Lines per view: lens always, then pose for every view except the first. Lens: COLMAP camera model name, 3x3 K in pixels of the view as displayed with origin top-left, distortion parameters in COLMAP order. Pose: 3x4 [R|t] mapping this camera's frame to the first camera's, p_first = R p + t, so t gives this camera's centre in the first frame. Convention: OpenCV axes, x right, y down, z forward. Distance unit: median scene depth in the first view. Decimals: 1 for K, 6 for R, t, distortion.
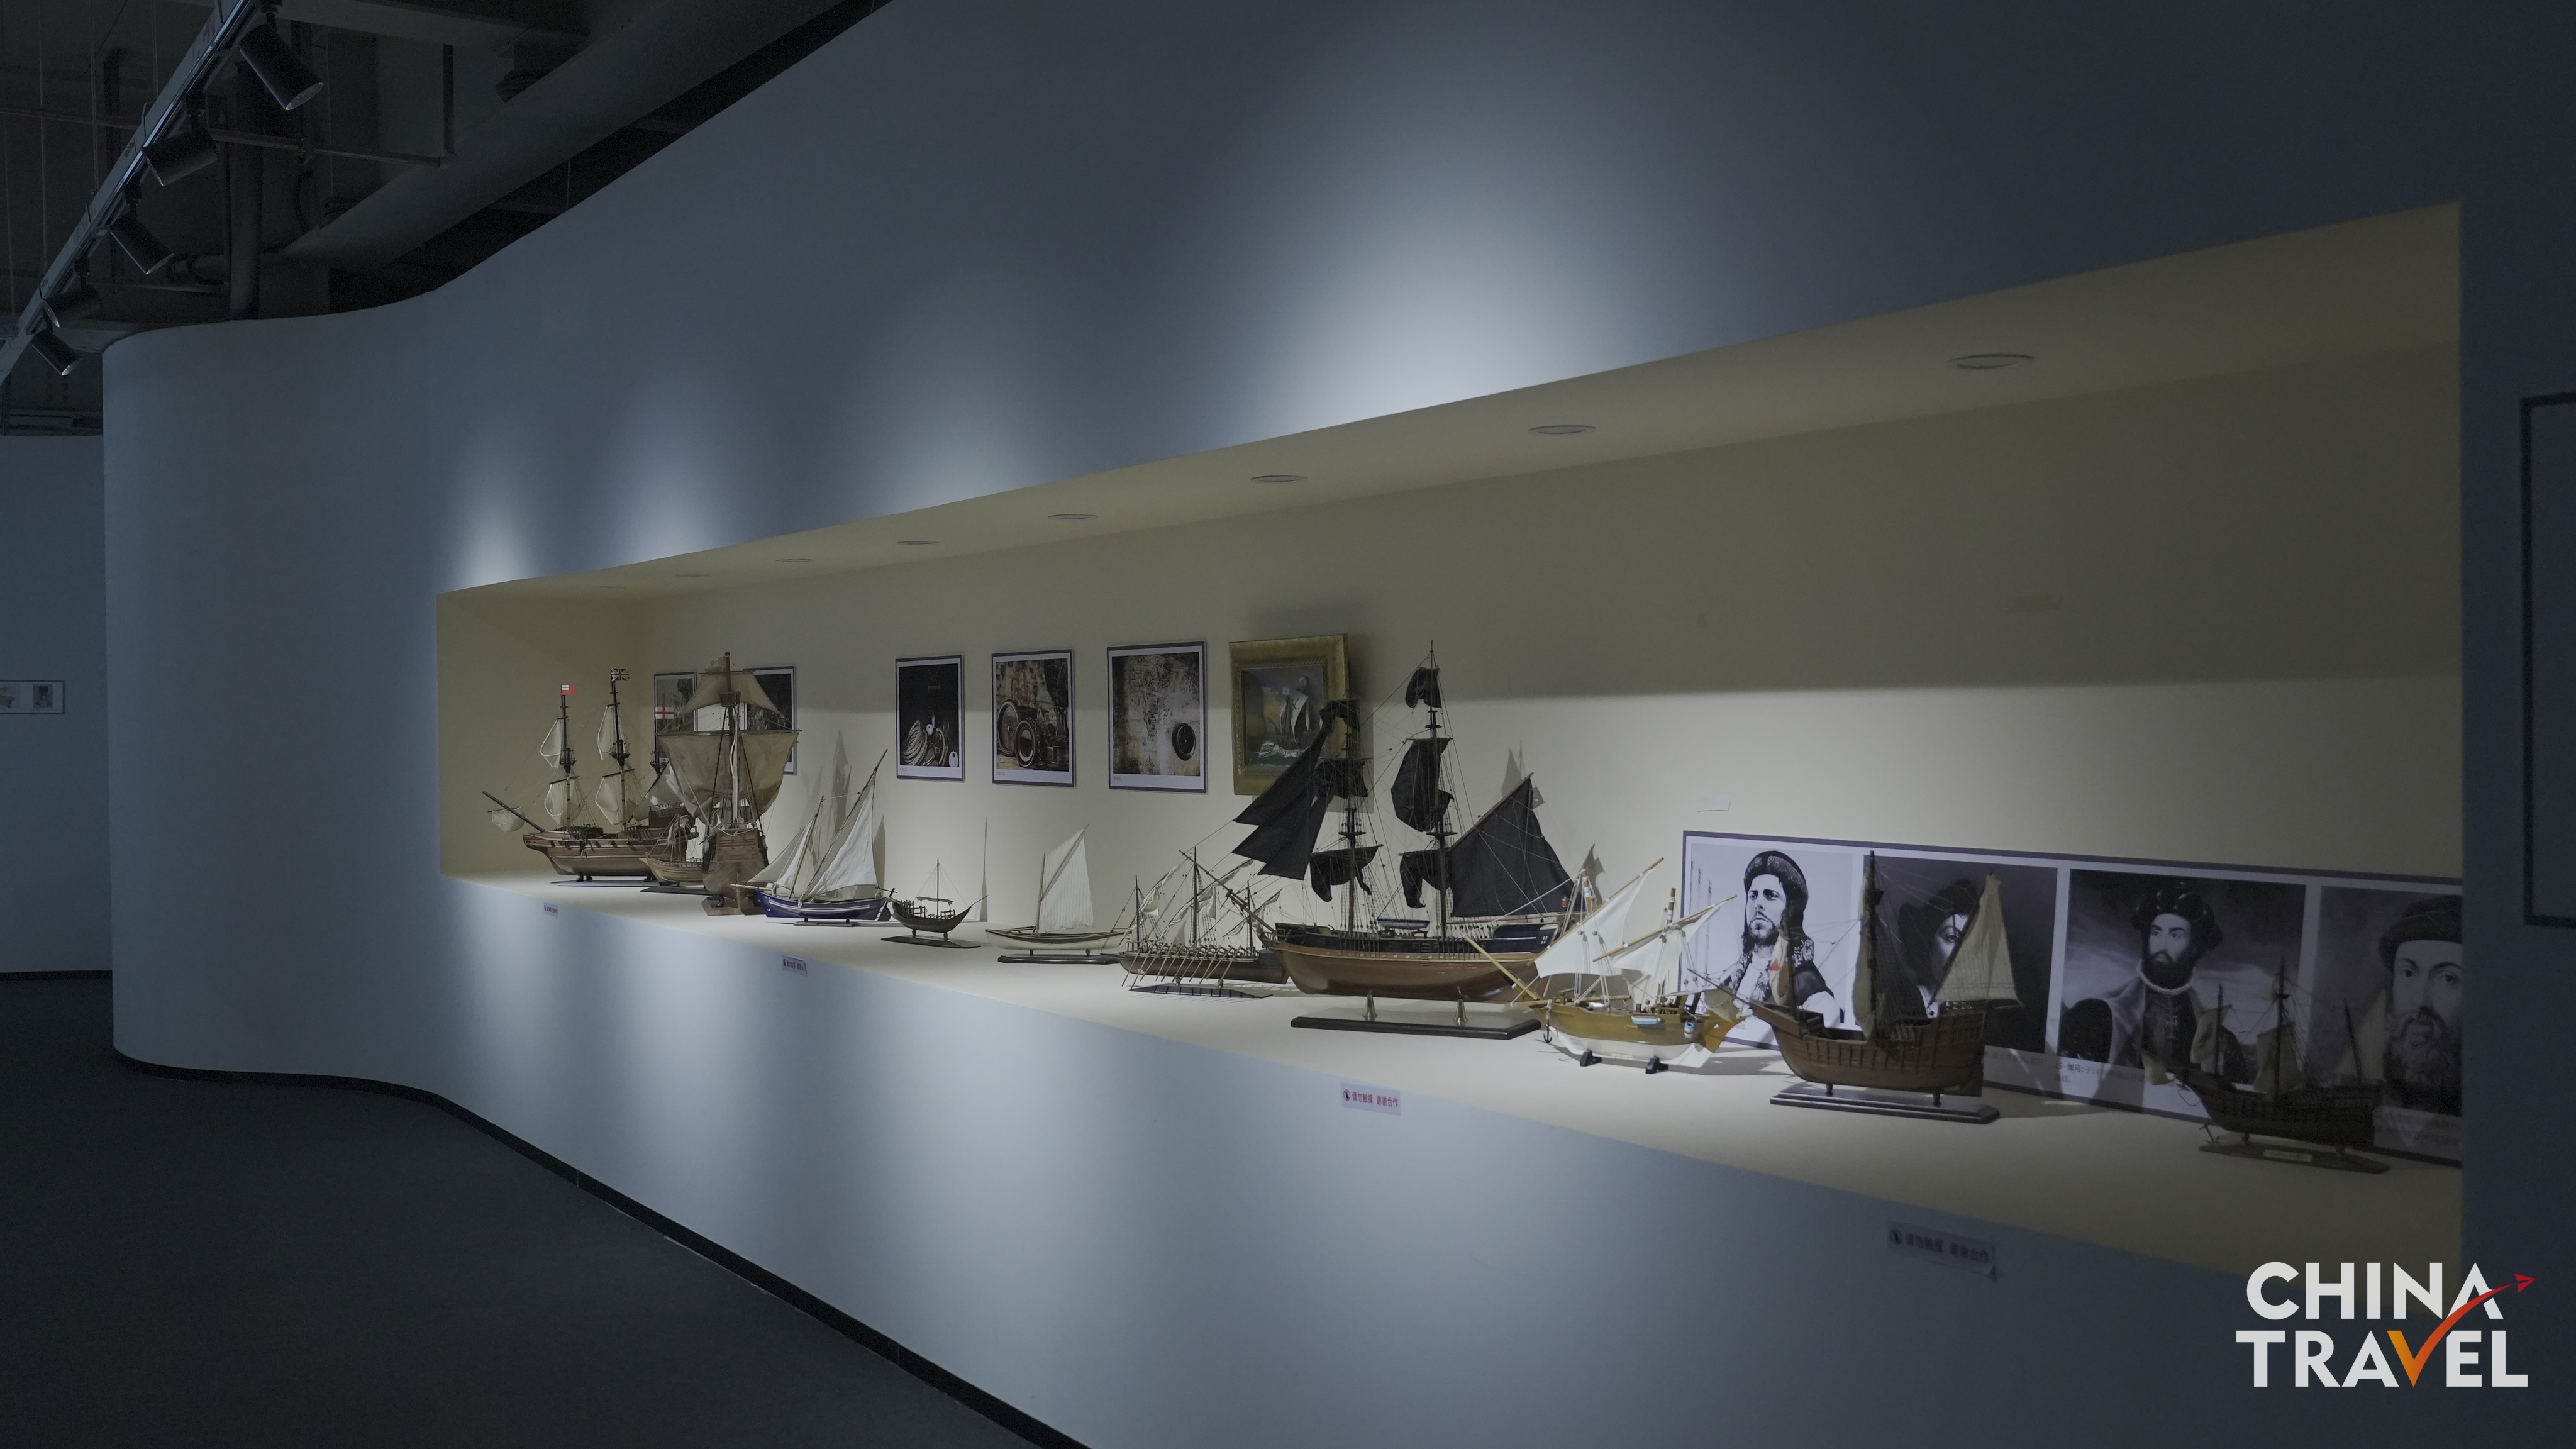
lens RADIAL K [[2143.5, 0, 1288.0], [0, 2143.5, 724.5], [0, 0, 1]] dist [0.073965, -0.000624]
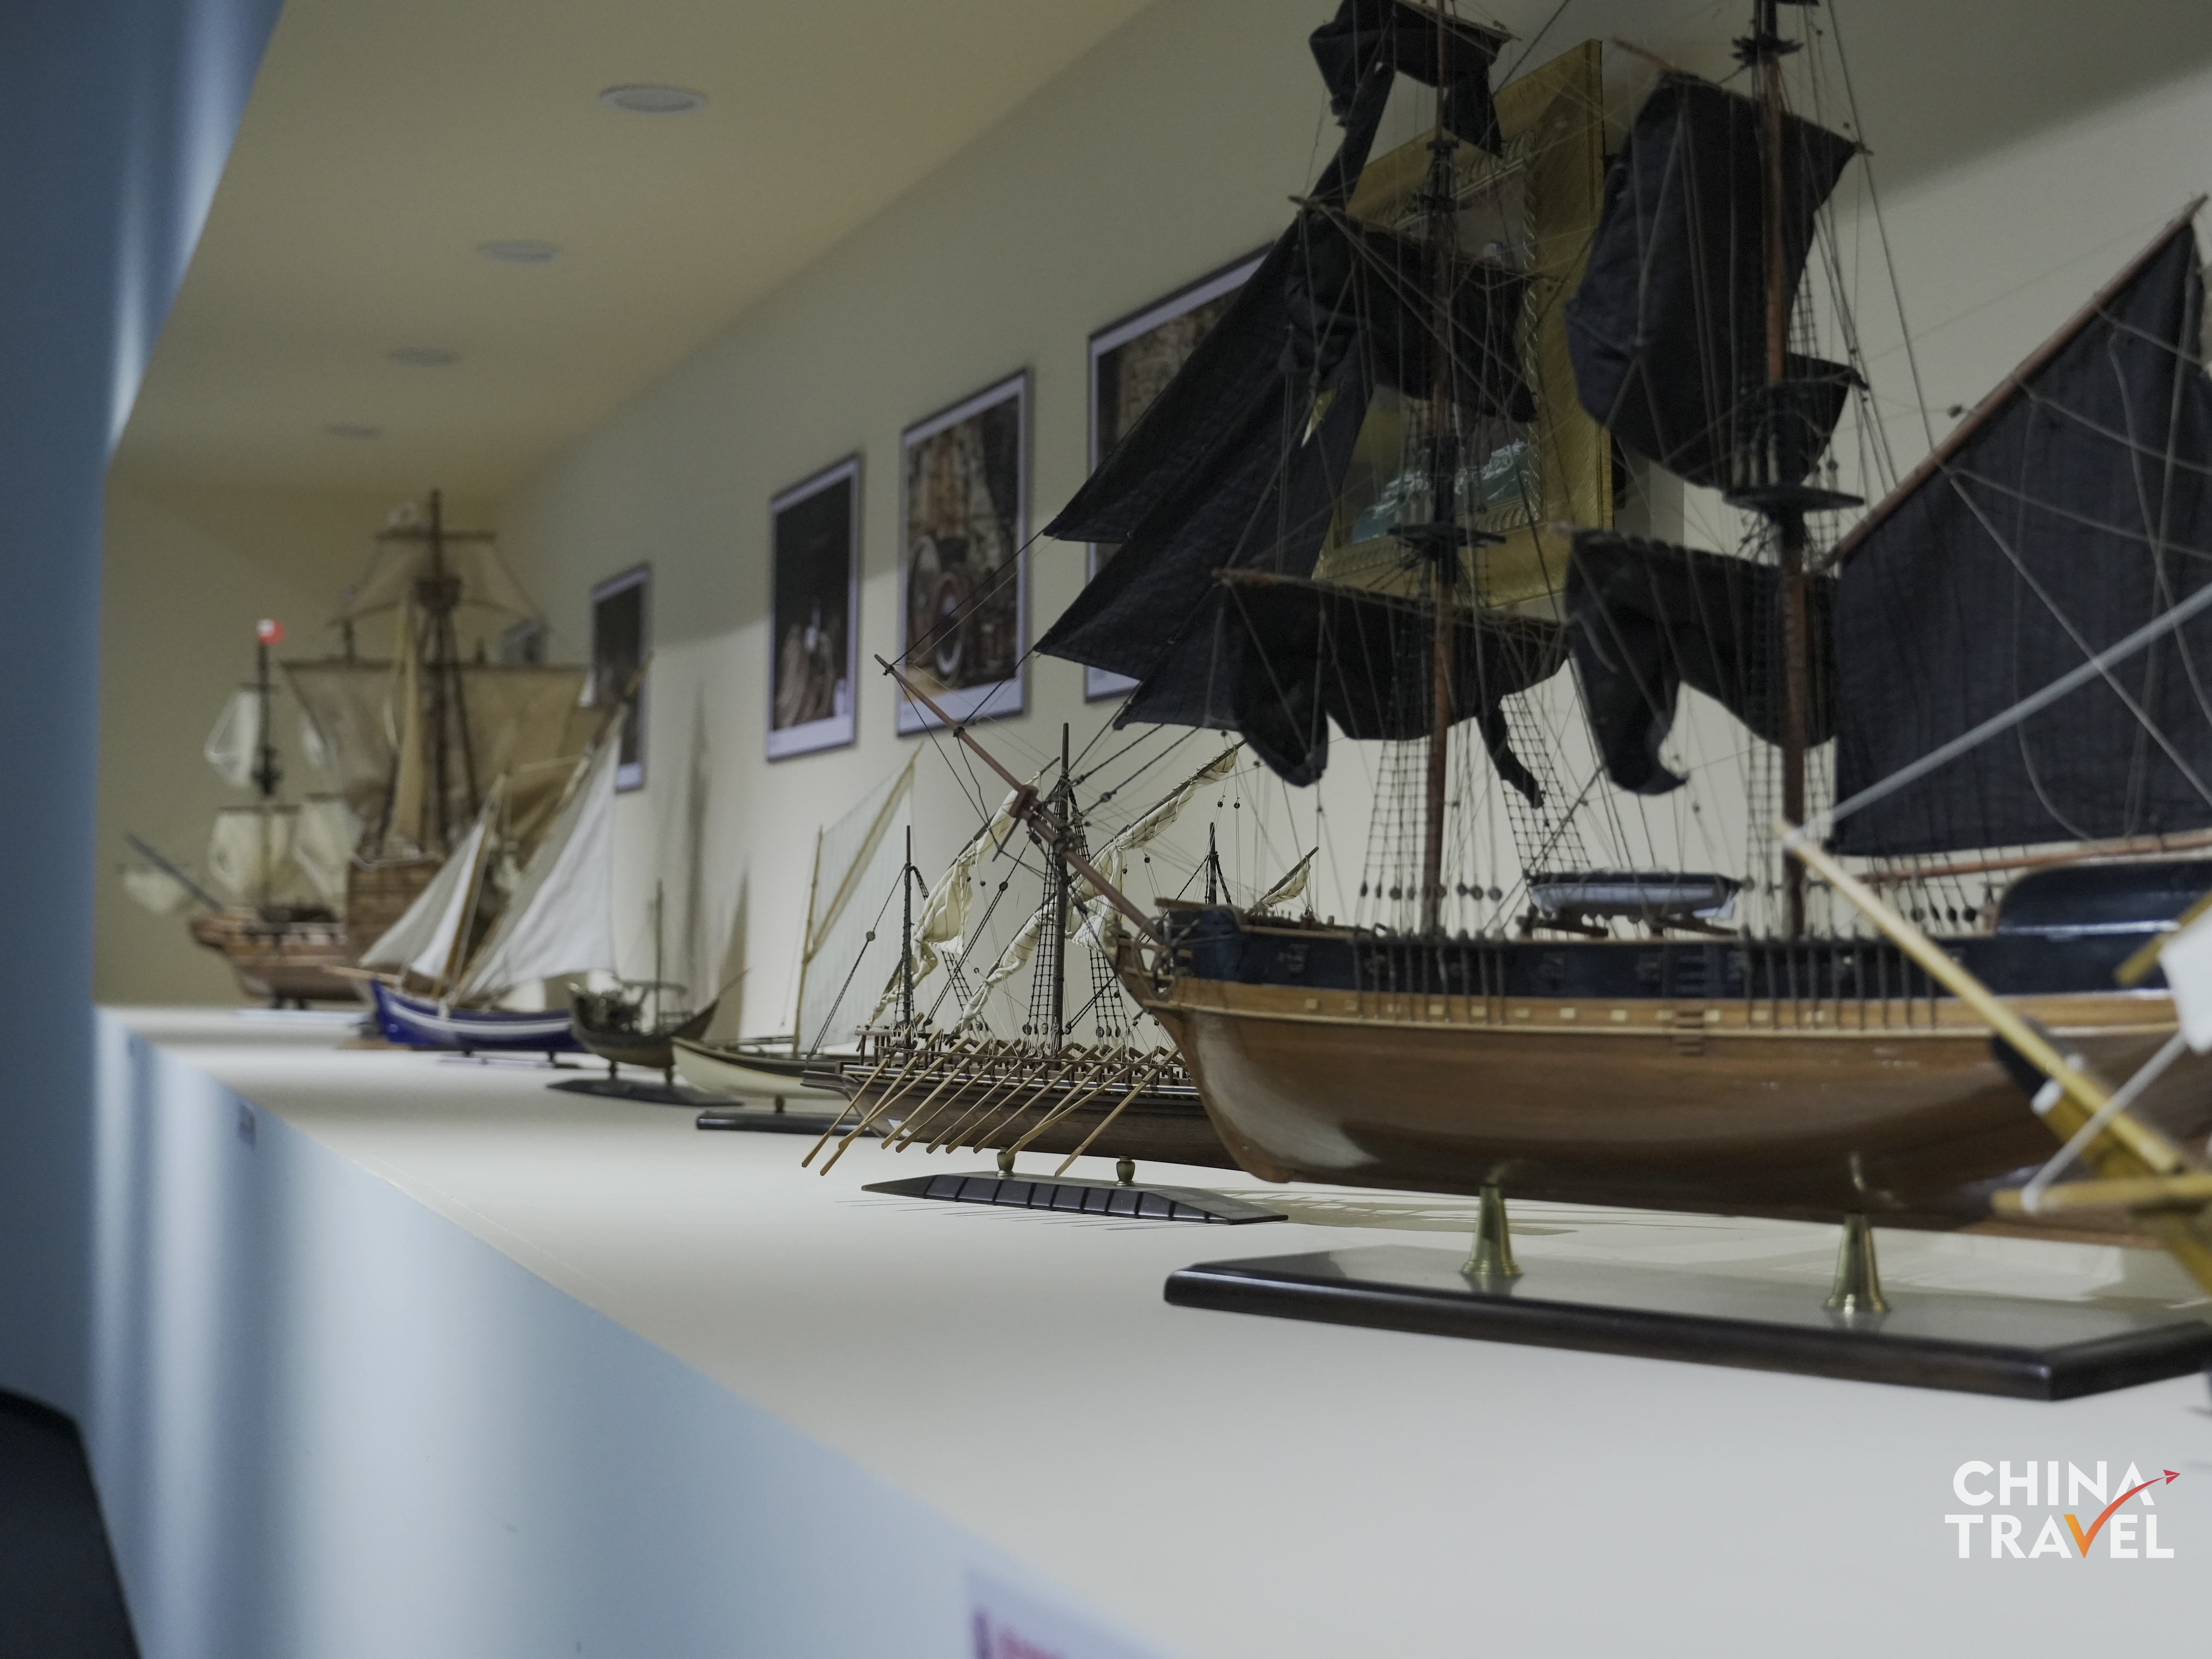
lens RADIAL K [[3132.5, 0, 1106.0], [0, 3132.5, 829.5], [0, 0, 1]] dist [0.026337, 0.046654]
pose [[0.966134, 0.012050, -0.257759, 0.076315], [-0.022260, 0.999077, -0.036729, 0.087328], [0.257078, 0.041222, 0.965511, 0.565943]]
